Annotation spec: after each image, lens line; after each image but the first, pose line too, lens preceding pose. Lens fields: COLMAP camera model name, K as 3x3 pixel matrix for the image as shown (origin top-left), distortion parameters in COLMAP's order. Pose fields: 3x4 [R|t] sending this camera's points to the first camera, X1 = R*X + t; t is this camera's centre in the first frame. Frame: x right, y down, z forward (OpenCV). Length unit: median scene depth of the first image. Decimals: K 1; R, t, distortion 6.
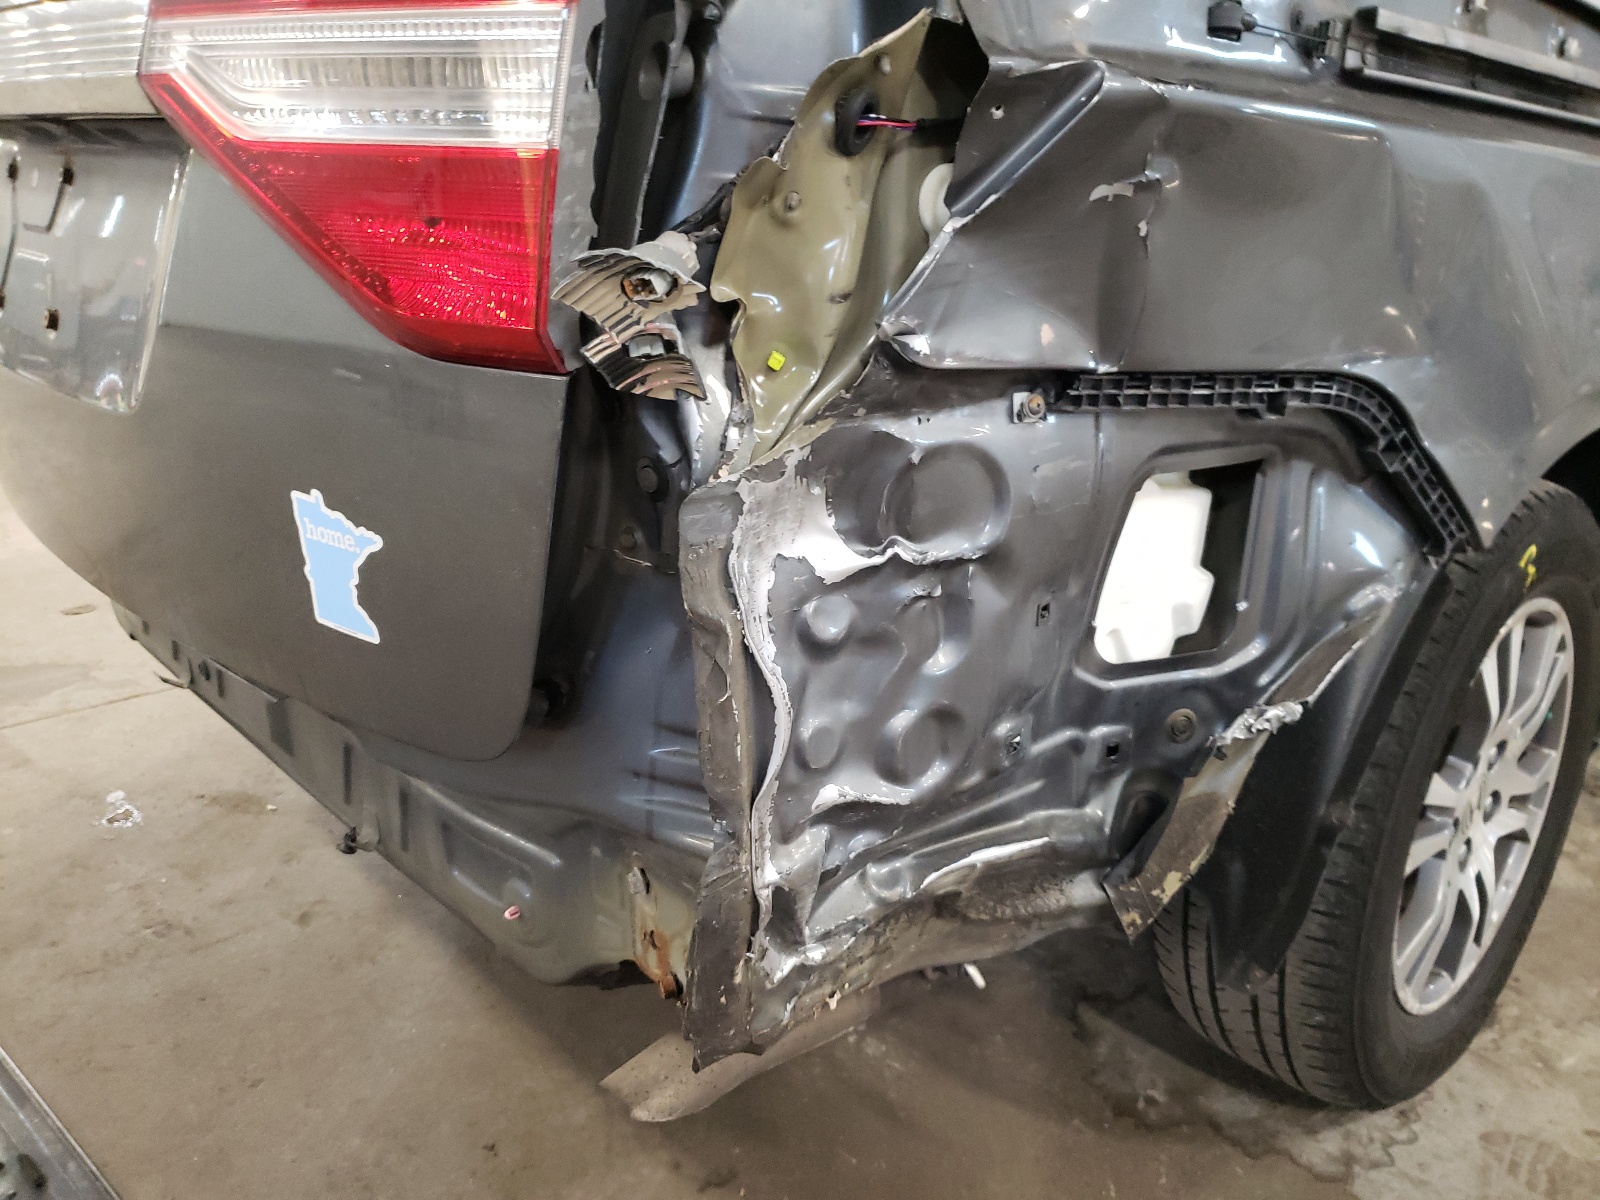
lens RADIAL K [[1224.9, 0, 819.4], [0, 1224.9, 599.4], [0, 0, 1]] dist [0.008794, -0.004153]
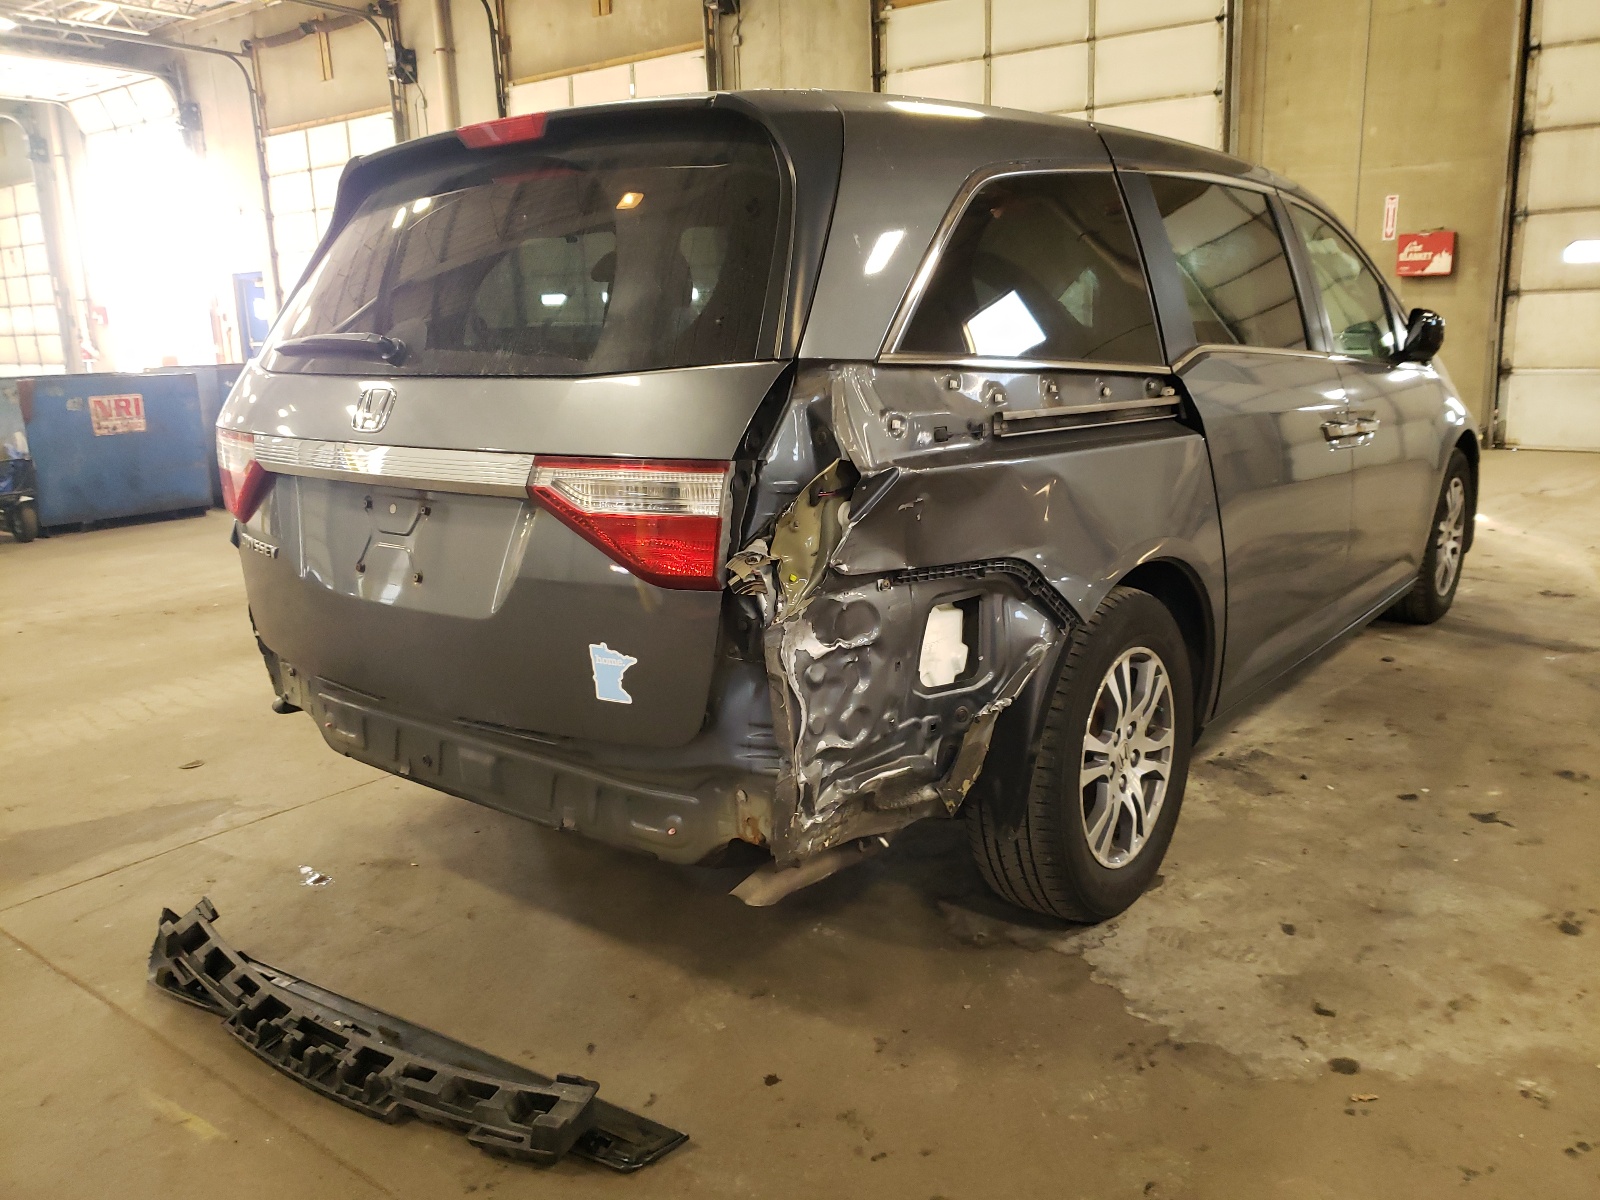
lens RADIAL K [[1224.9, 0, 819.4], [0, 1224.9, 599.4], [0, 0, 1]] dist [0.008794, -0.004153]
pose [[0.986639, -0.087446, 0.137464, -0.283215], [0.101852, 0.989607, -0.101507, 0.107338], [-0.127159, 0.114152, 0.985292, -1.344167]]
